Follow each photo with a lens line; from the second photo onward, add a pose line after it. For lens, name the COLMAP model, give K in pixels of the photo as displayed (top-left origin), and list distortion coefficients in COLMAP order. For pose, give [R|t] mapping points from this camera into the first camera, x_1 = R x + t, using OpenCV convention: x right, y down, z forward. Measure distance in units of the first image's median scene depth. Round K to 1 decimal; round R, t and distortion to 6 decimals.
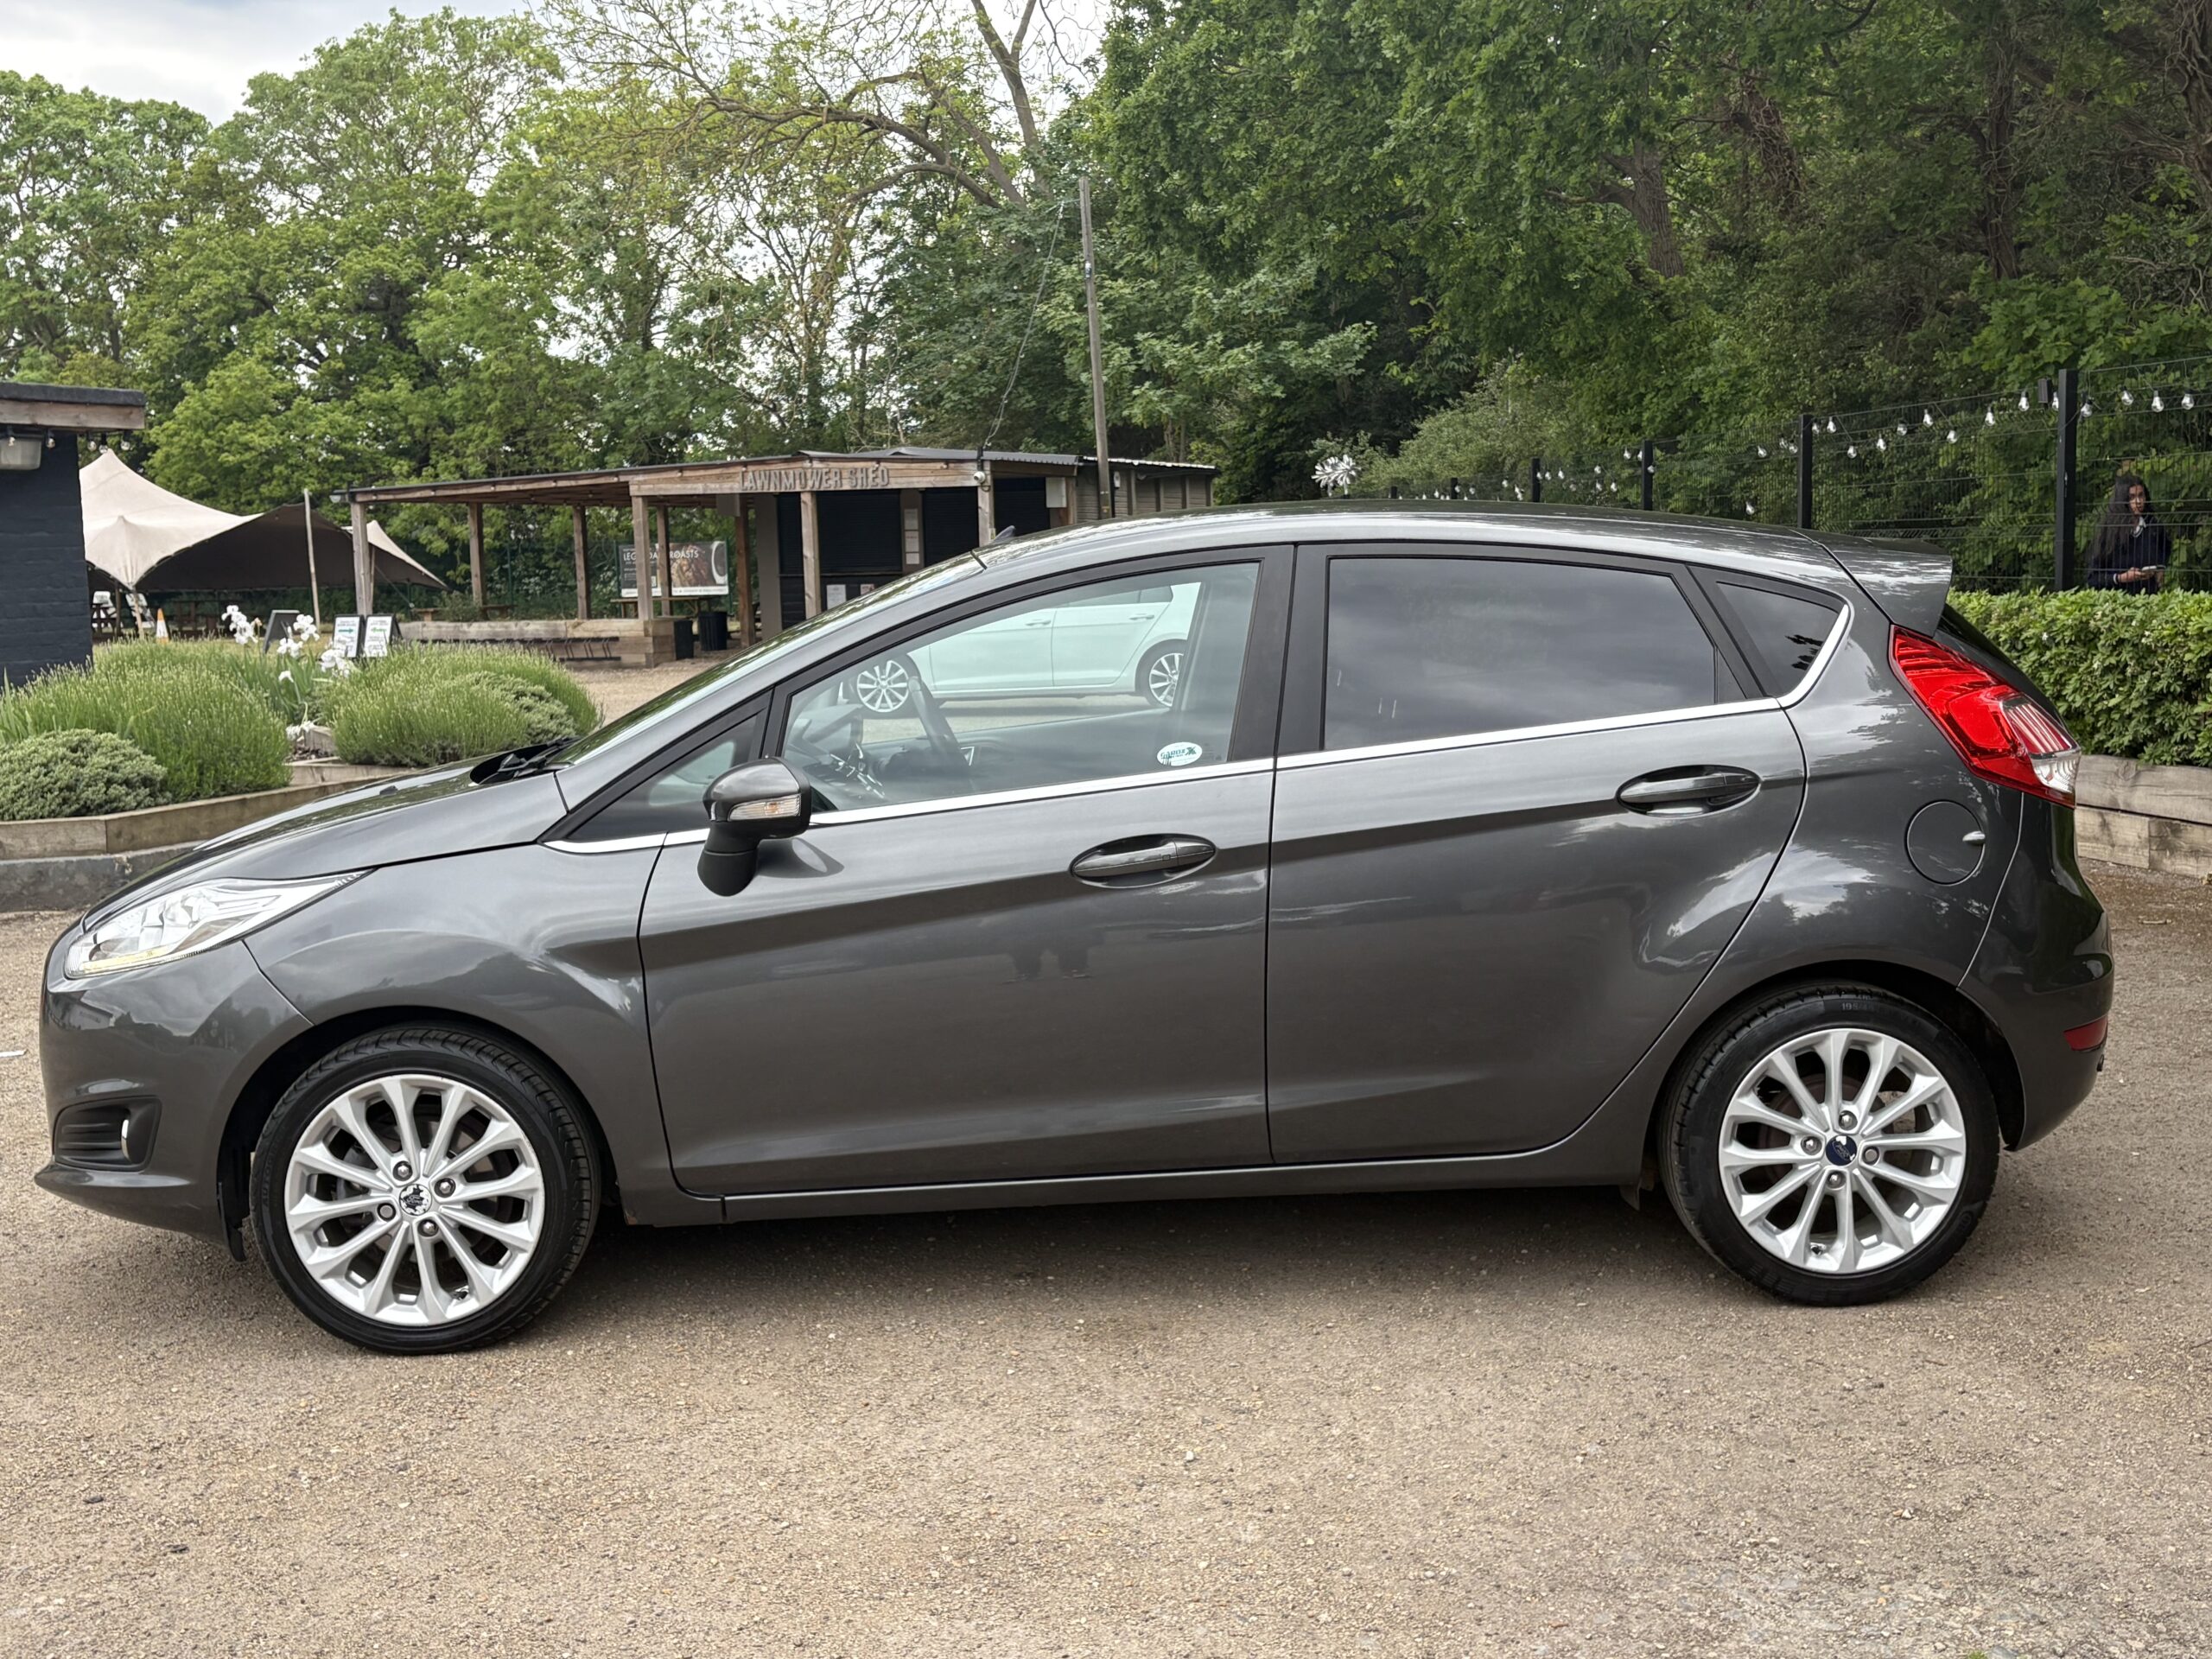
lens RADIAL K [[2464.1, 0, 1115.1], [0, 2464.1, 831.3], [0, 0, 1]] dist [0.024780, 0.000000]
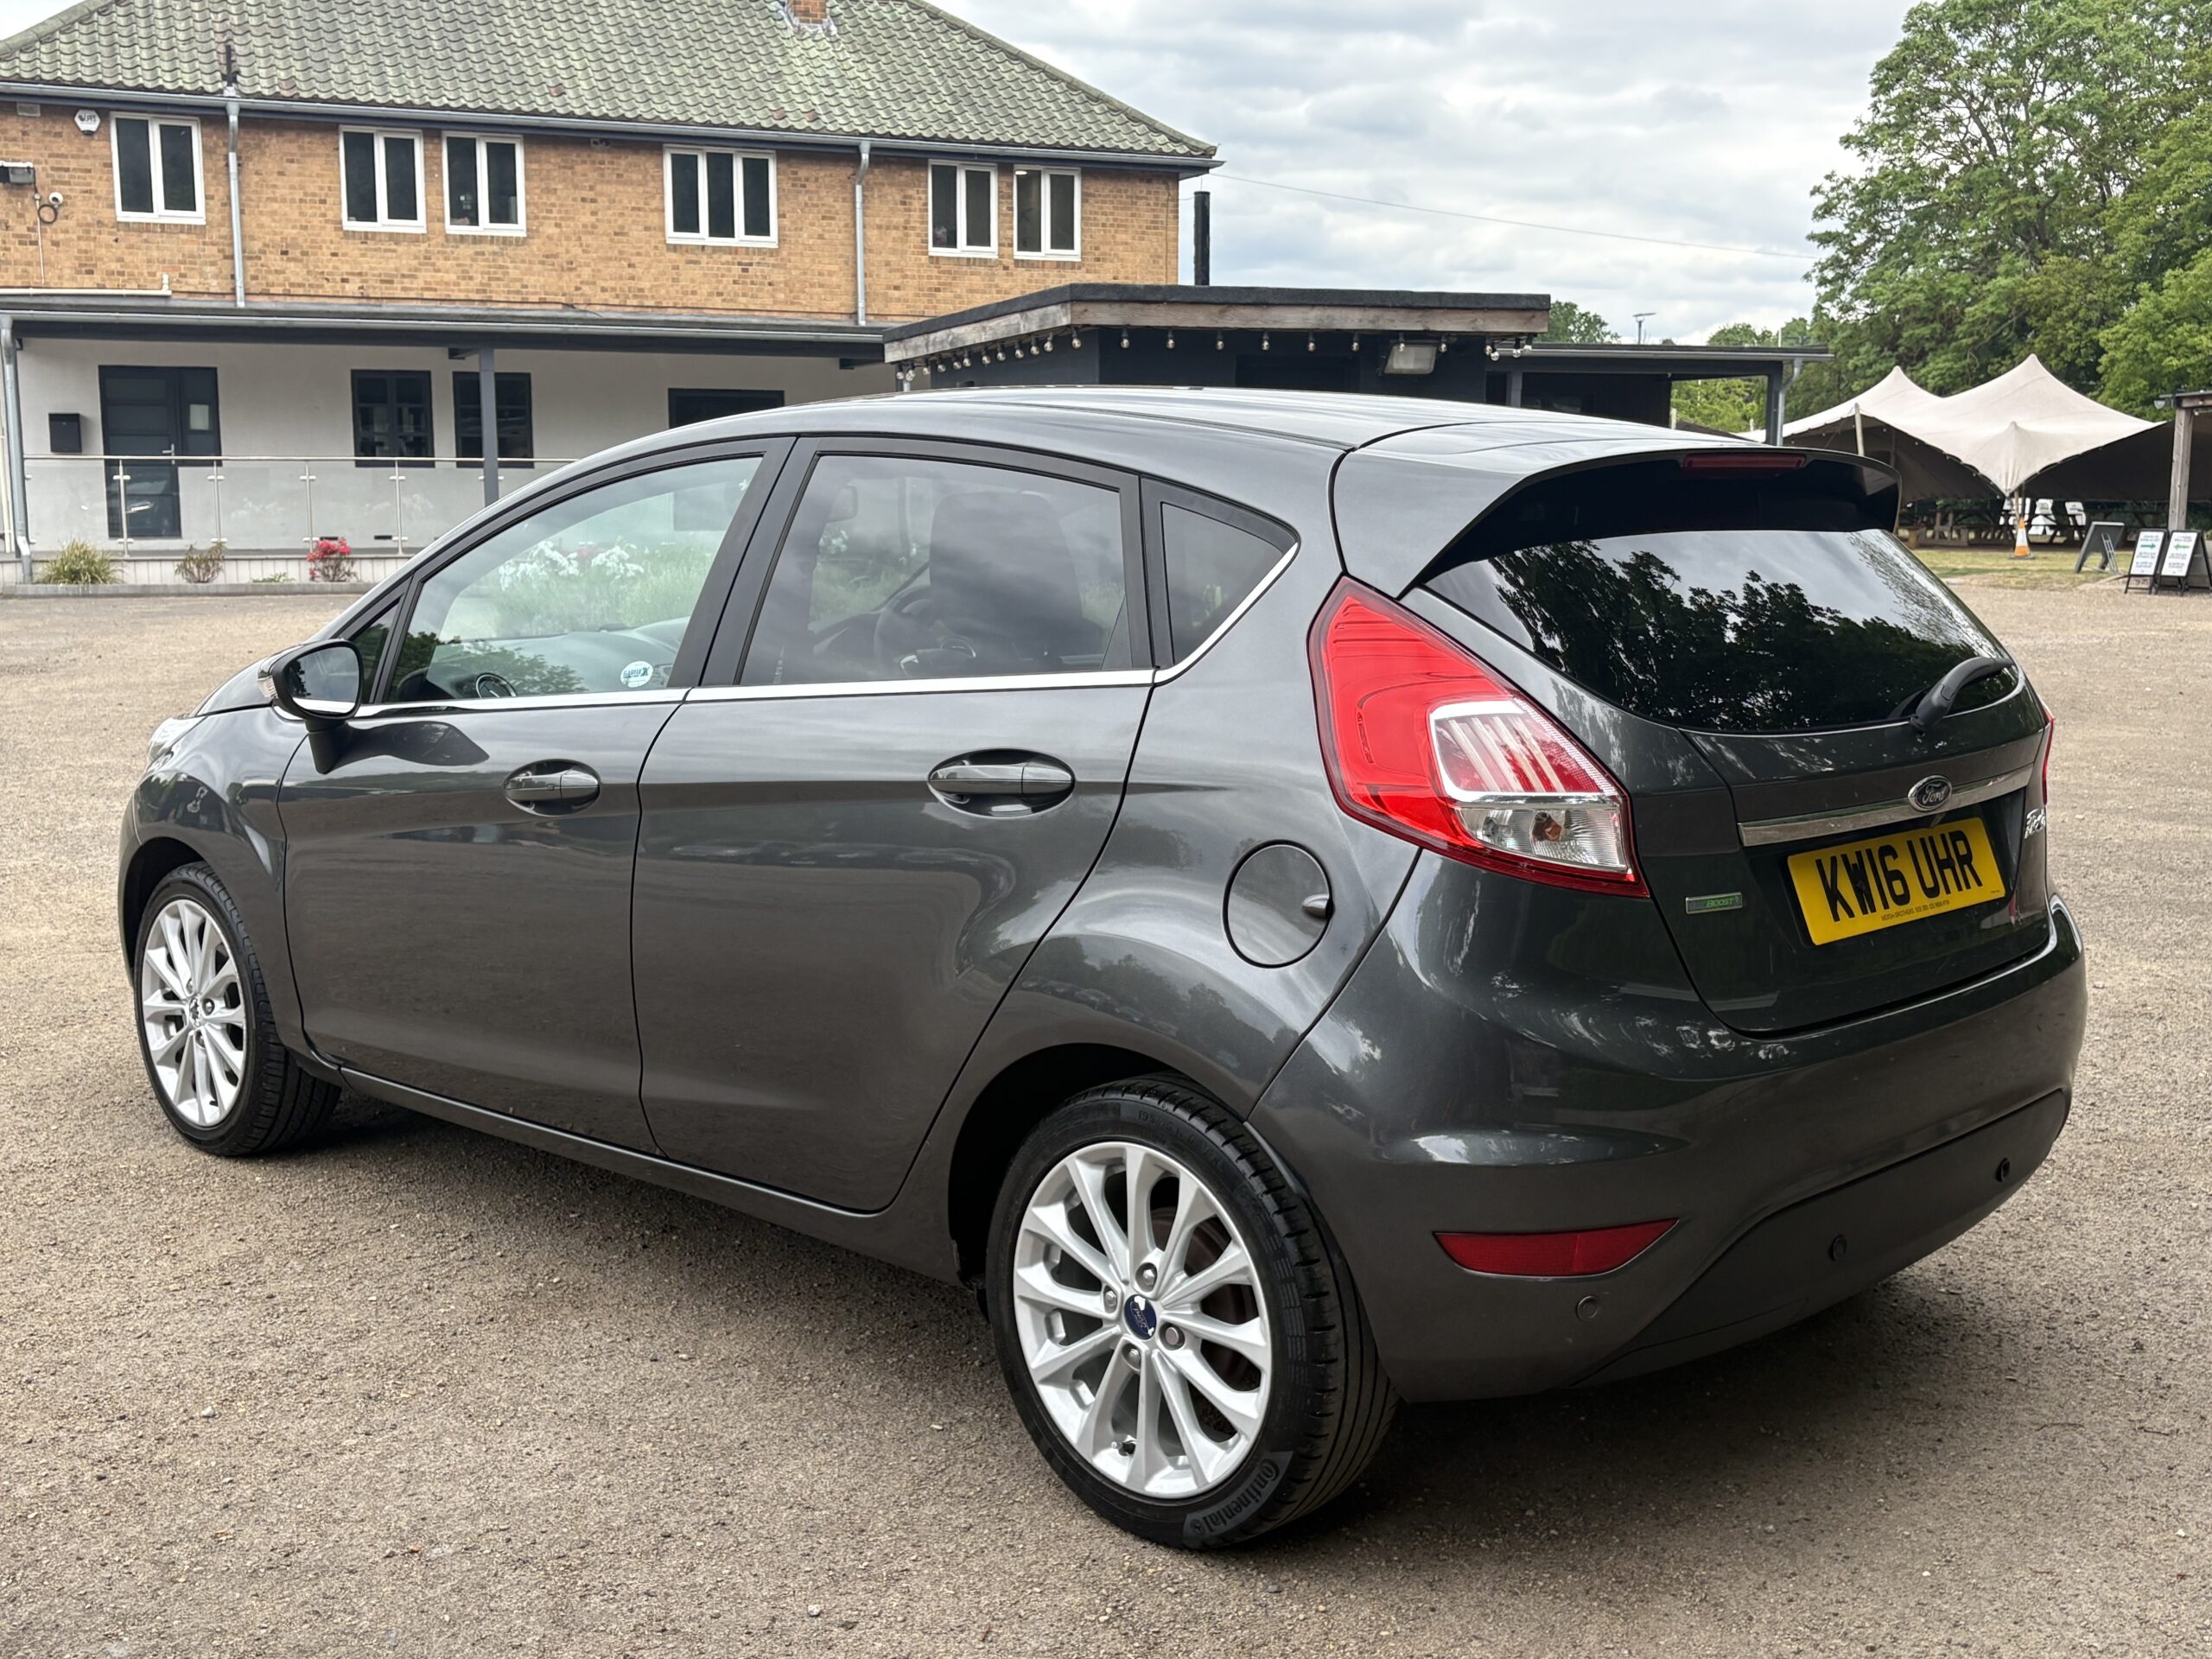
lens RADIAL K [[2464.1, 0, 1107.9], [0, 2464.1, 835.0], [0, 0, 1]] dist [0.024780, 0.000000]
pose [[0.684978, 0.130170, -0.716841, 0.097268], [-0.103017, 0.991329, 0.081577, -0.007943], [0.721244, 0.017968, 0.692448, 0.063603]]
